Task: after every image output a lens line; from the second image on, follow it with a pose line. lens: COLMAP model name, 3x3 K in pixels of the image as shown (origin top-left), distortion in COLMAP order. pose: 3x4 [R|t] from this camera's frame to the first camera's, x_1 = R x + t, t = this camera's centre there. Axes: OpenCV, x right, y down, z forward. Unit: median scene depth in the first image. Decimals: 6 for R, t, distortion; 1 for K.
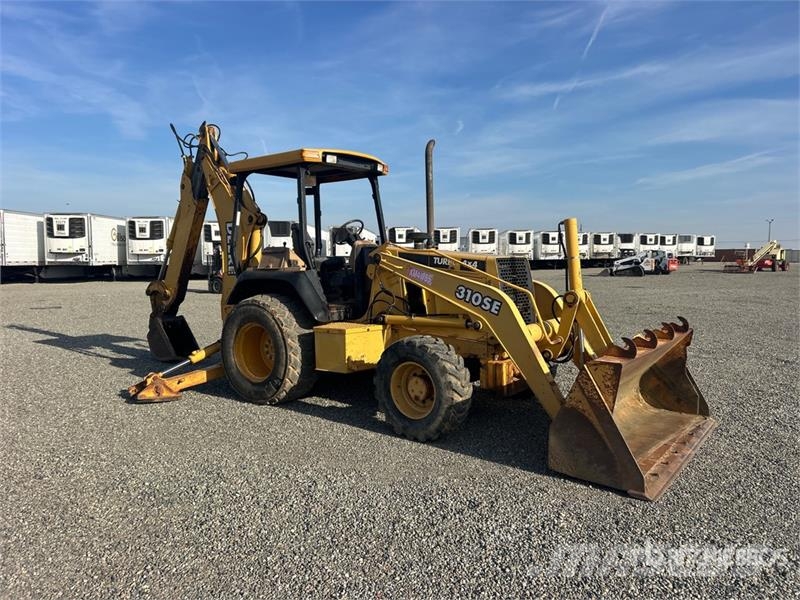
lens RADIAL K [[600.4, 0, 406.4], [0, 600.4, 297.2], [0, 0, 1]] dist [0.048719, -0.060339]
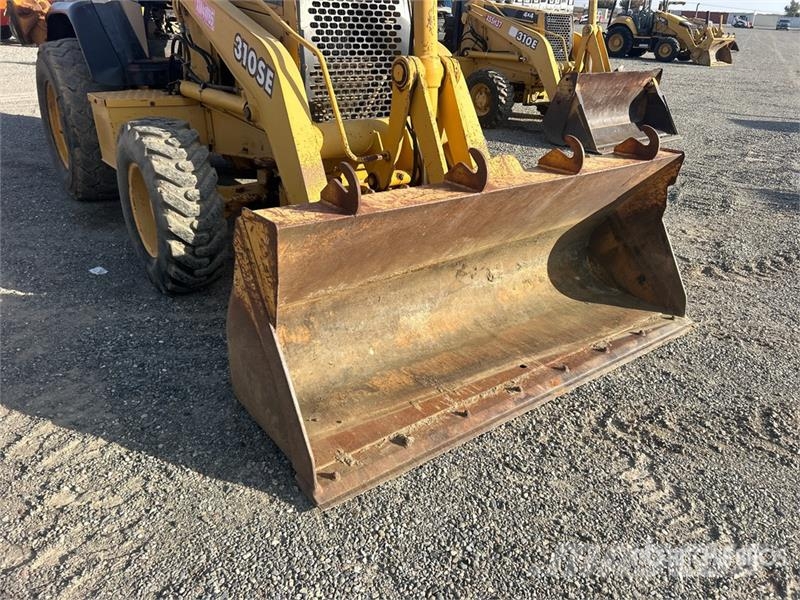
lens RADIAL K [[600.4, 0, 406.4], [0, 600.4, 297.2], [0, 0, 1]] dist [0.048719, -0.060339]
pose [[0.960229, 0.163325, -0.226463, 0.407494], [-0.070531, 0.926652, 0.369244, -0.012186], [0.270159, -0.338586, 0.901318, 0.456761]]
